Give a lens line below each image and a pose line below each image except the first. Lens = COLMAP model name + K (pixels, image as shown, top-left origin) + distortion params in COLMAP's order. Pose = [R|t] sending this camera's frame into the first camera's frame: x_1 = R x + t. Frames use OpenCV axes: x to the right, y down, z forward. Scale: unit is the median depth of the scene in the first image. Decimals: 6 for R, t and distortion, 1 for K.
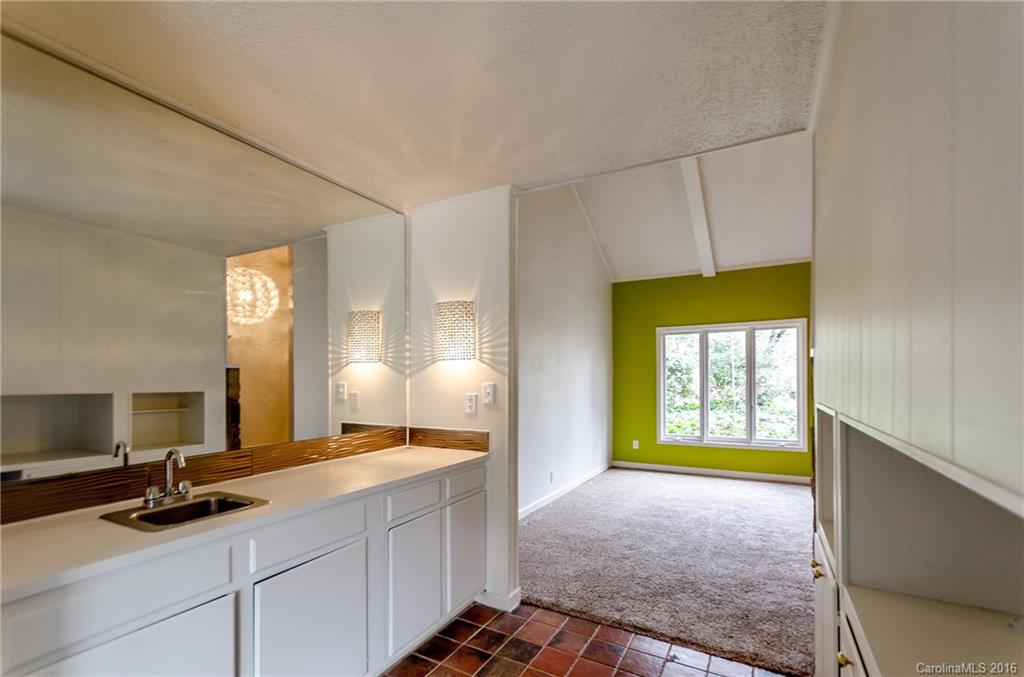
lens RADIAL K [[445.1, 0, 512.8], [0, 445.1, 380.1], [0, 0, 1]] dist [0.000351, 0.000022]
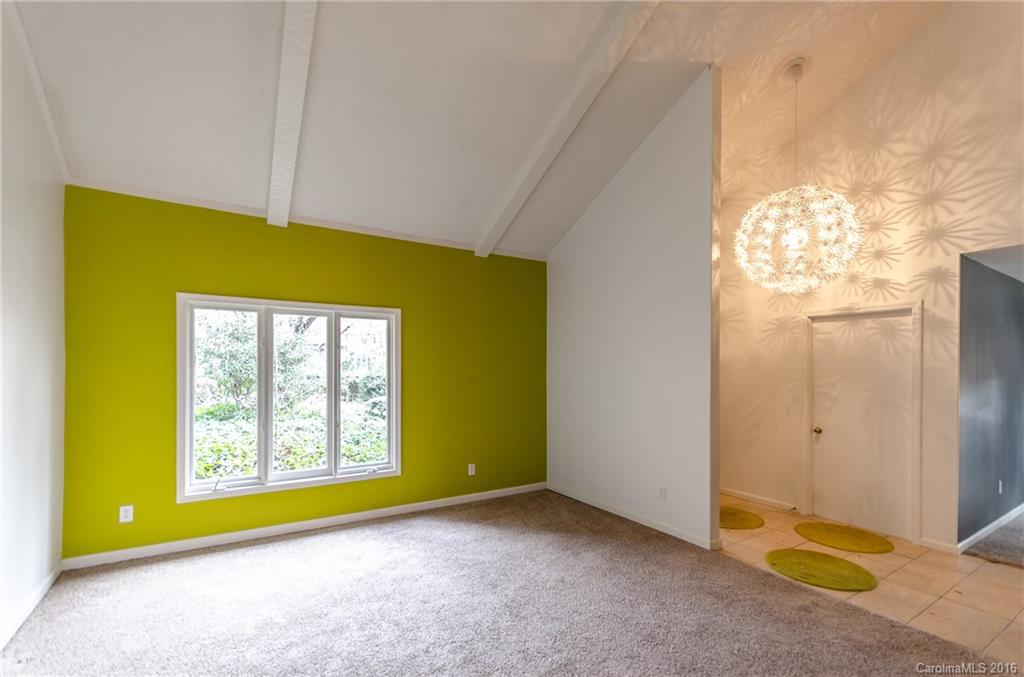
lens RADIAL K [[453.6, 0, 510.7], [0, 453.6, 367.2], [0, 0, 1]] dist [0.000633, -0.000016]
pose [[0.469478, 0.005848, 0.882925, 0.021384], [-0.009652, 0.999952, -0.001490, -0.029665], [-0.882891, -0.007823, 0.469512, 0.377558]]
